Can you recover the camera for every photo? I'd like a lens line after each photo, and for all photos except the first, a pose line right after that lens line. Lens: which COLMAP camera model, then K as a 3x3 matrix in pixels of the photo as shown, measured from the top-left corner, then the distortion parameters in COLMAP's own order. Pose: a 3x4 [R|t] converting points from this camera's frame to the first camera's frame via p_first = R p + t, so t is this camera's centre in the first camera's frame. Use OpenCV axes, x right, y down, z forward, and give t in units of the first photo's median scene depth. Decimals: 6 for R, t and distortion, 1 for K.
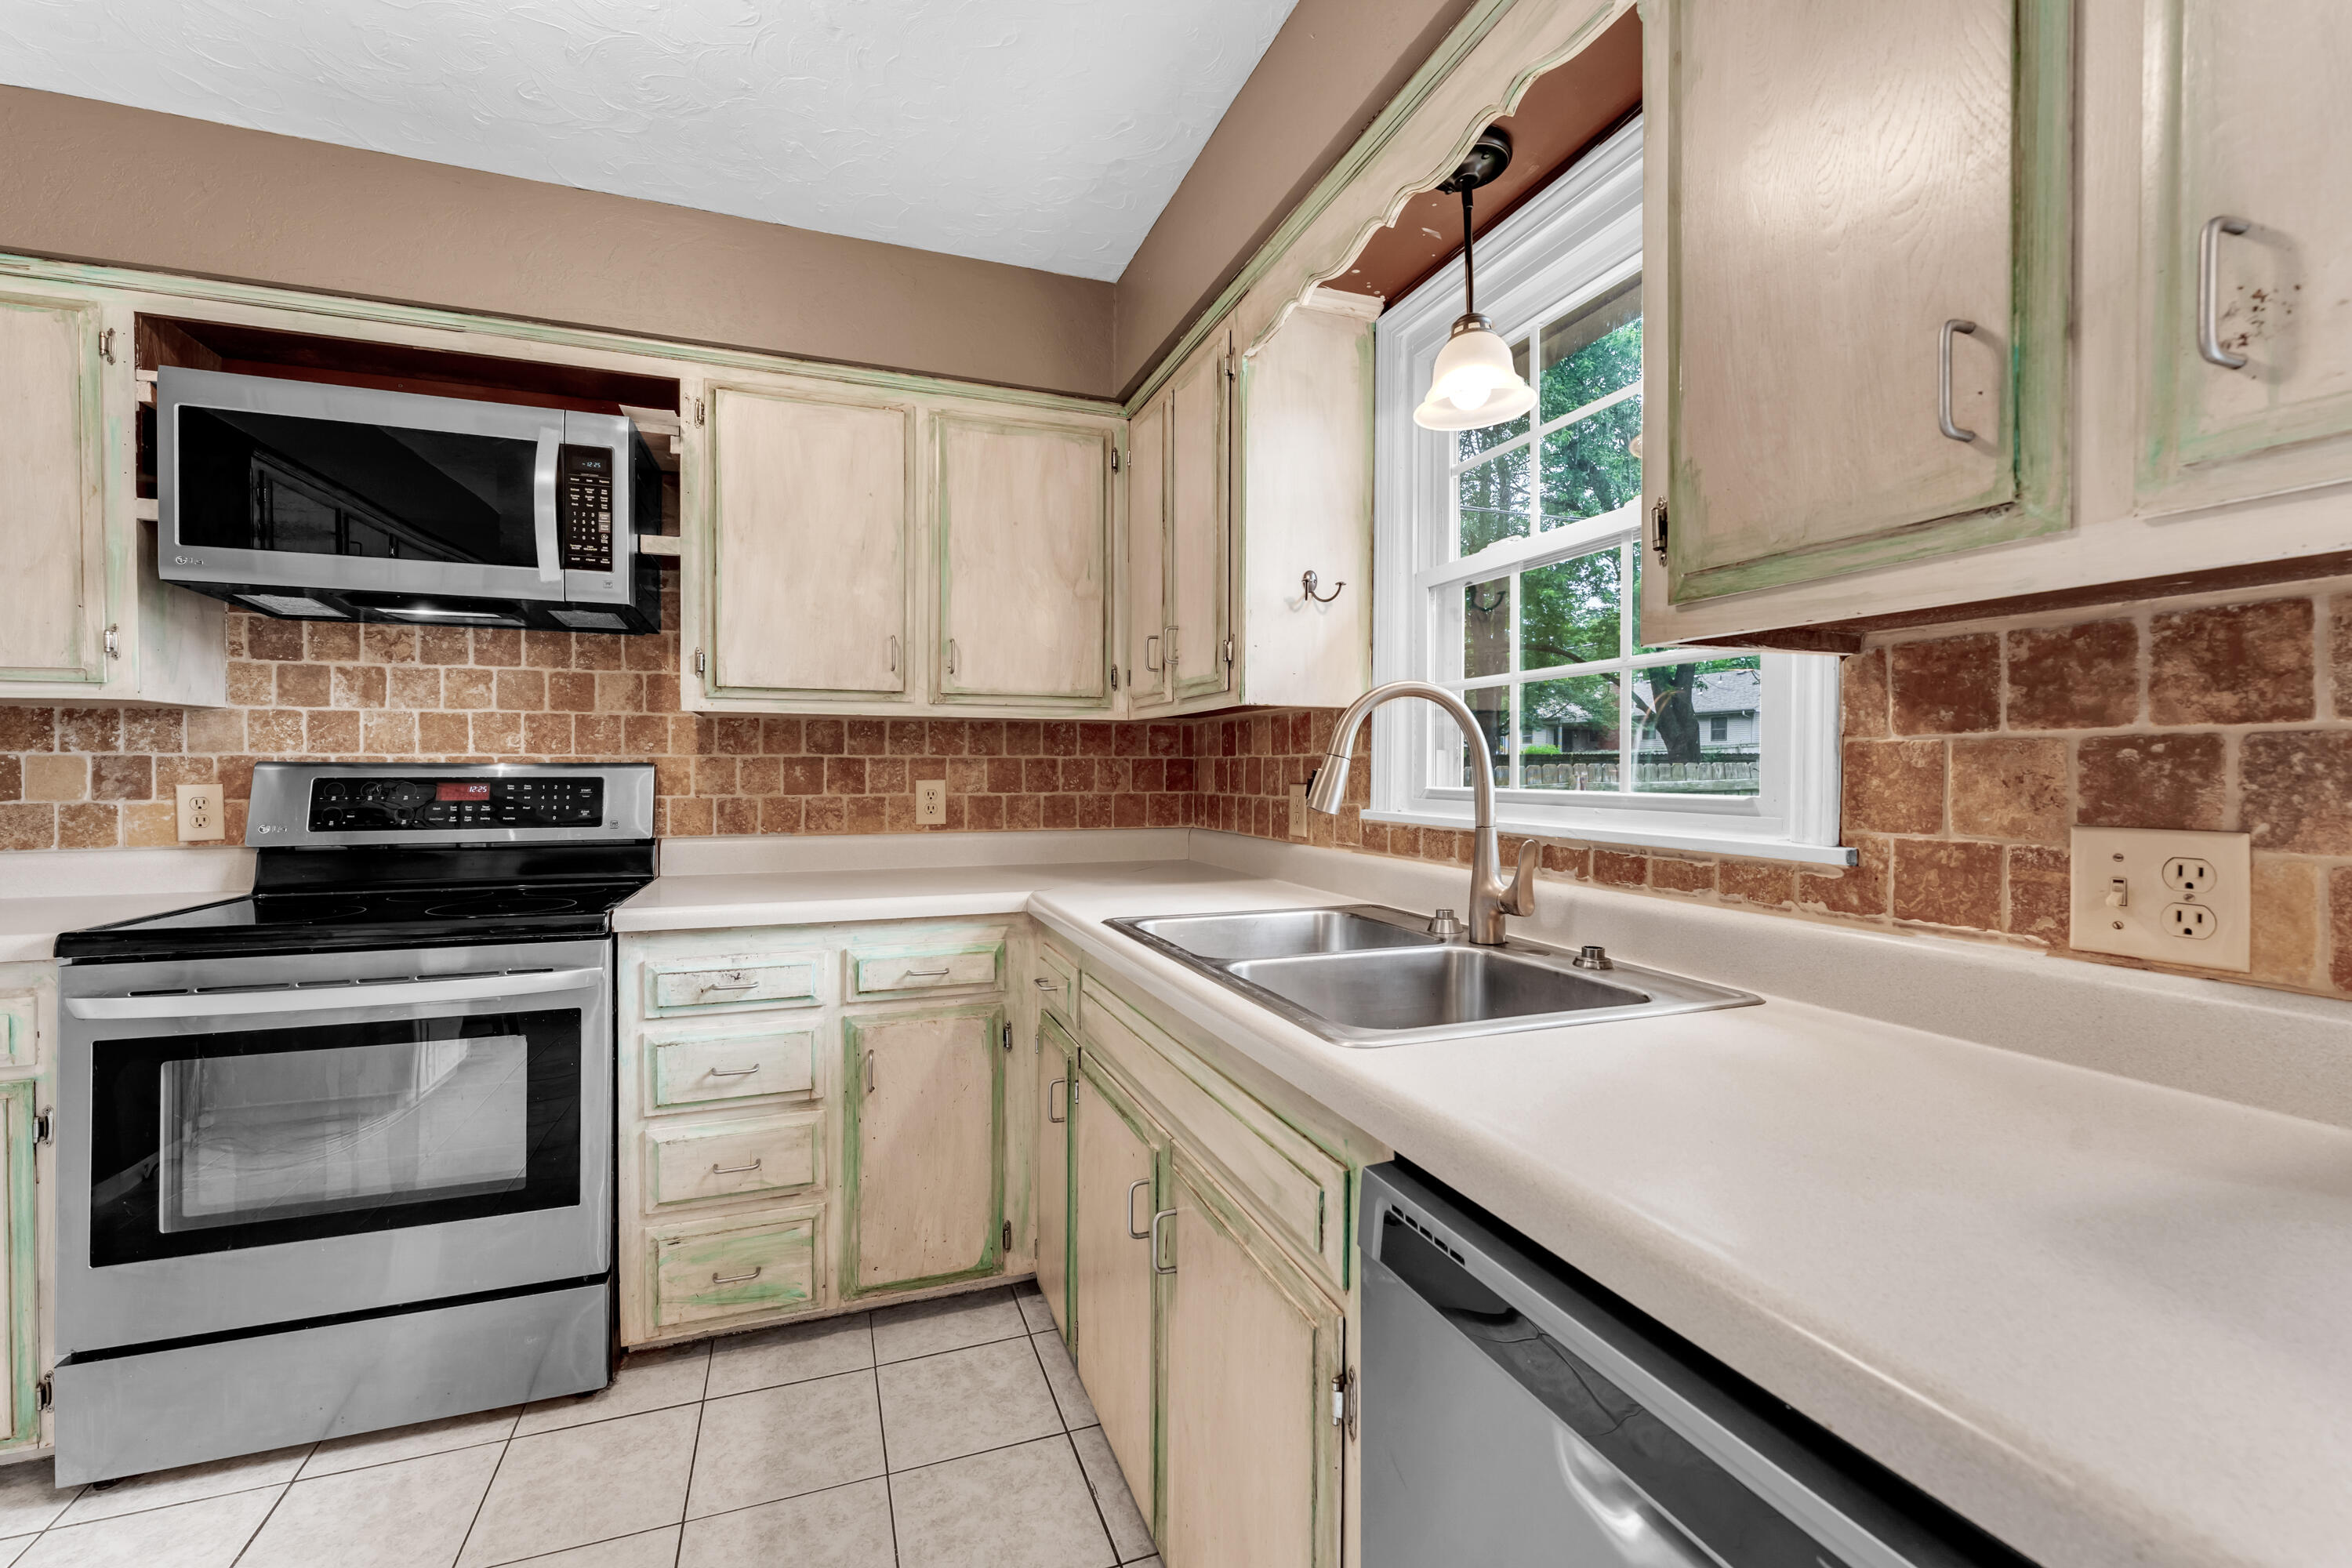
lens RADIAL K [[964.9, 0, 1152.3], [0, 964.9, 777.8], [0, 0, 1]] dist [-0.000252, -0.000278]
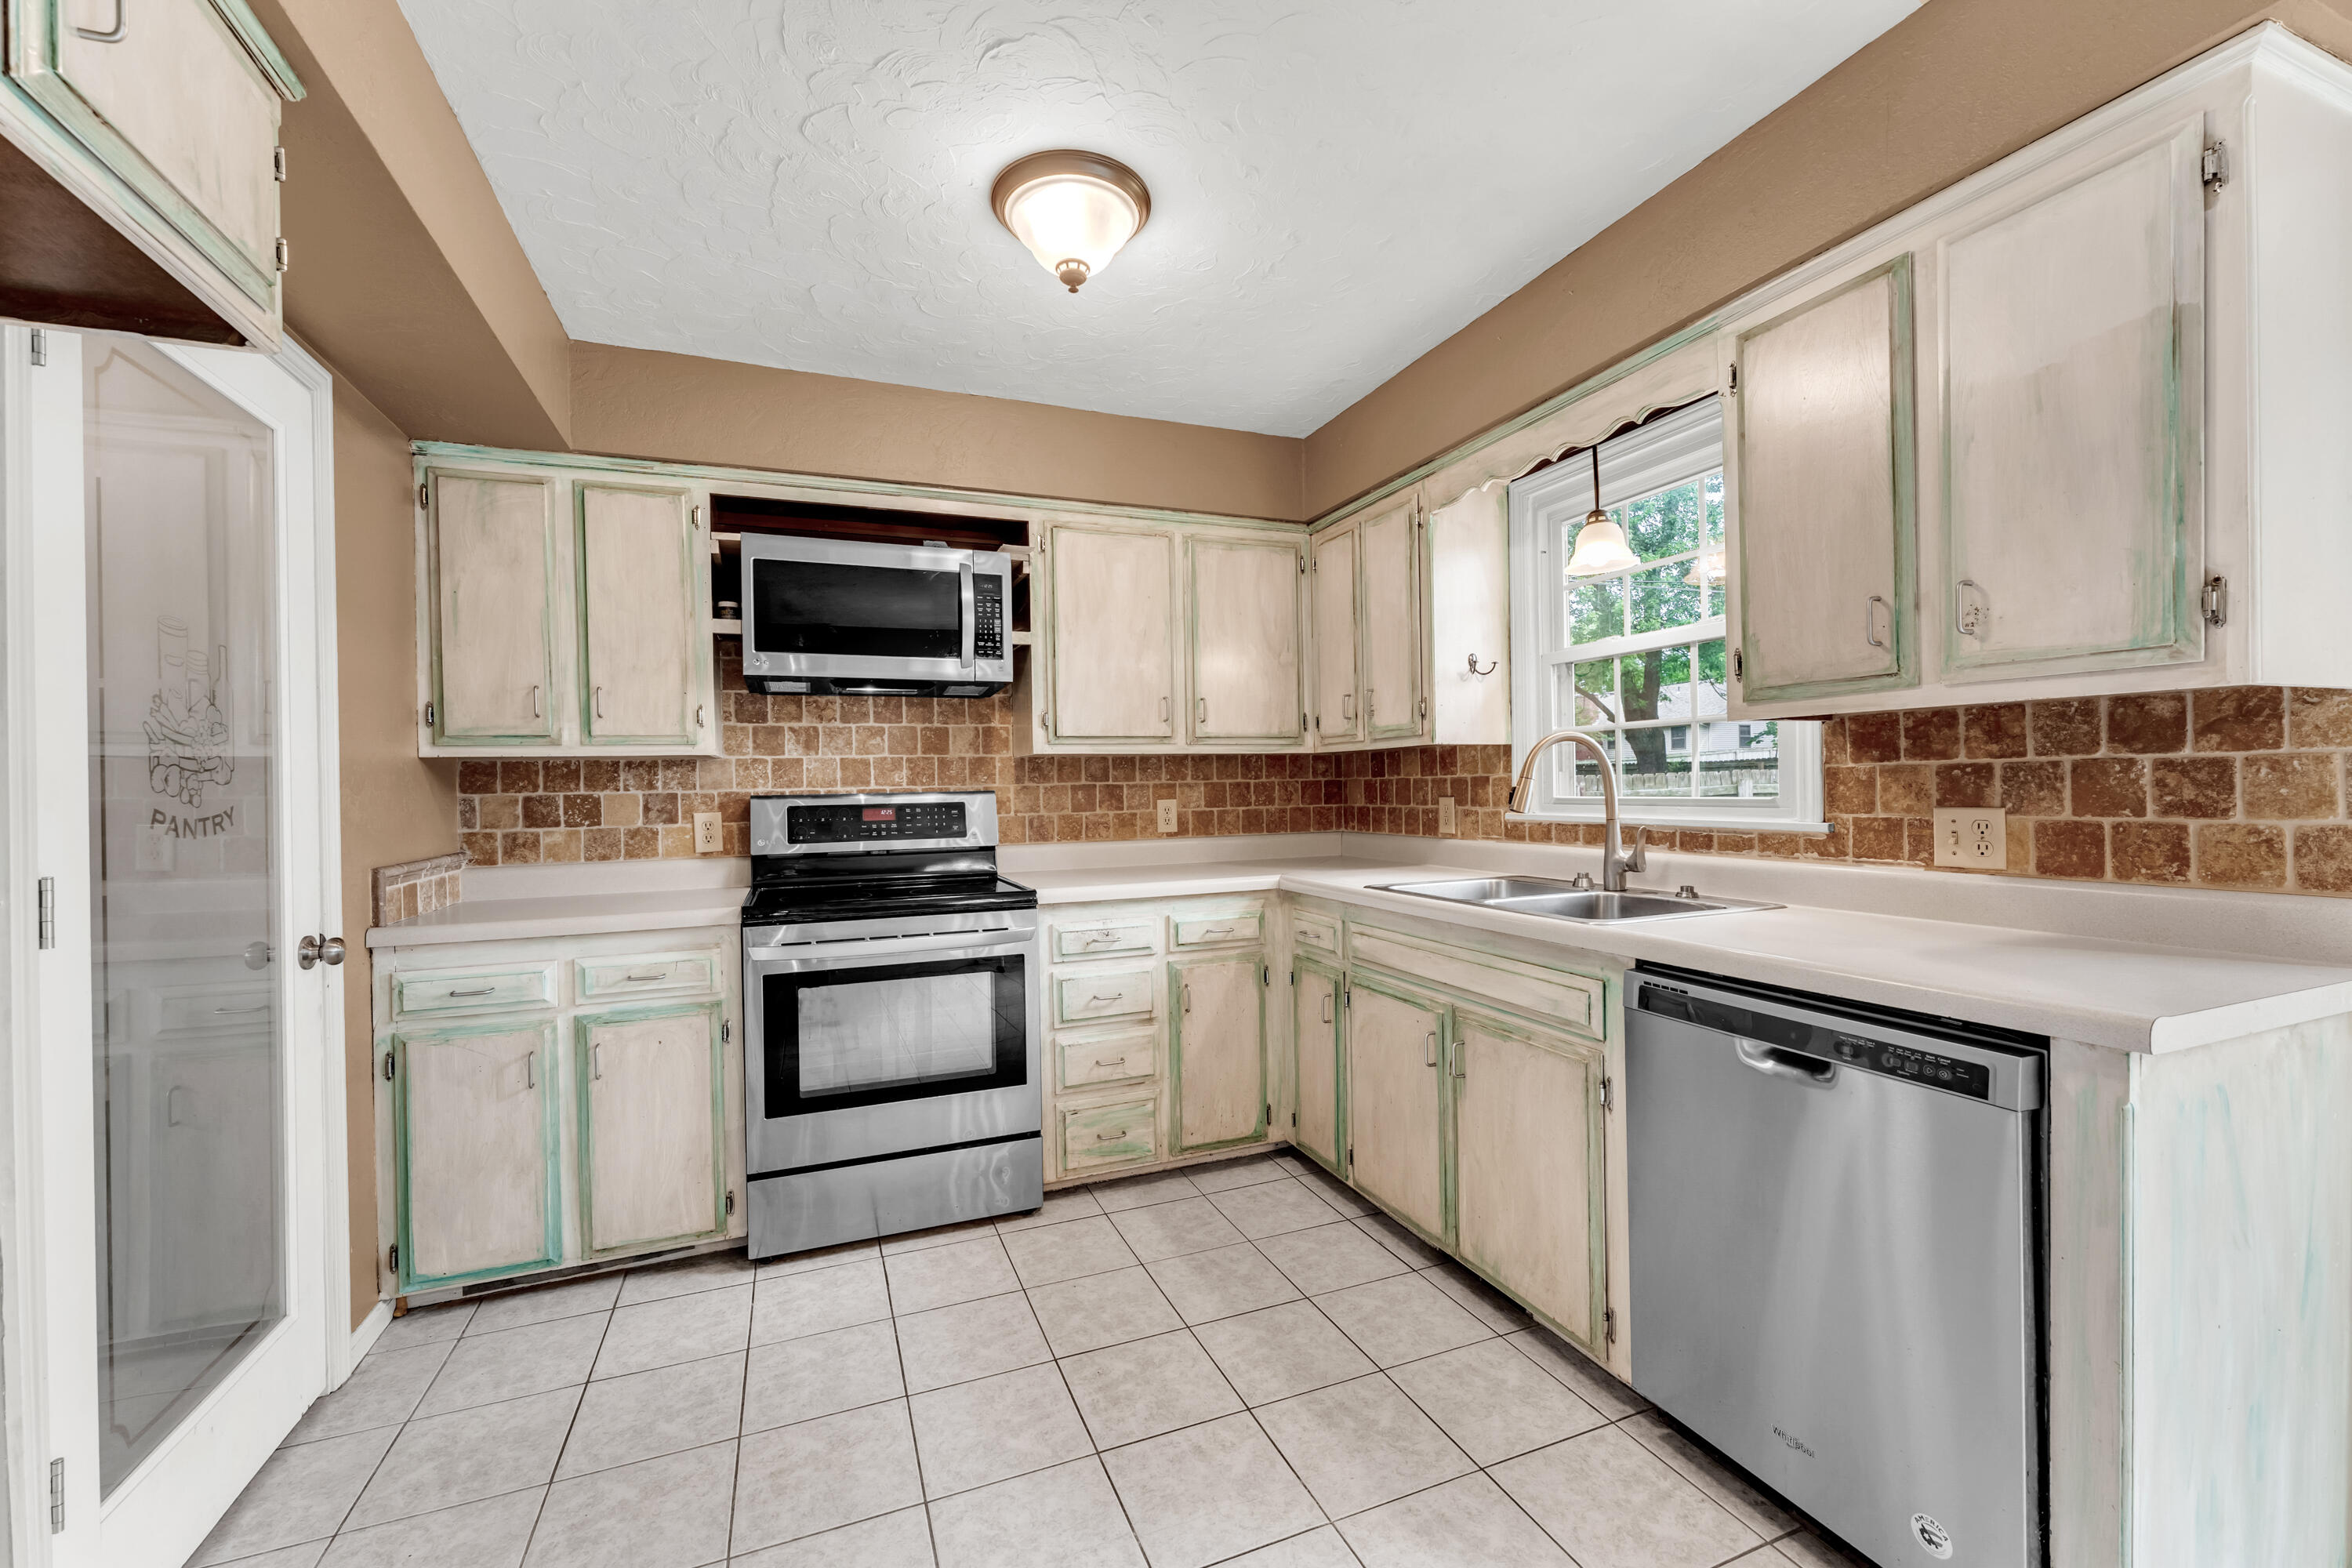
lens RADIAL K [[964.9, 0, 1195.8], [0, 964.9, 787.3], [0, 0, 1]] dist [-0.000252, -0.000278]
pose [[0.997556, -0.019992, 0.066950, -0.384520], [0.020557, 0.999758, -0.007770, -0.004634], [-0.066778, 0.009127, 0.997726, -0.482310]]
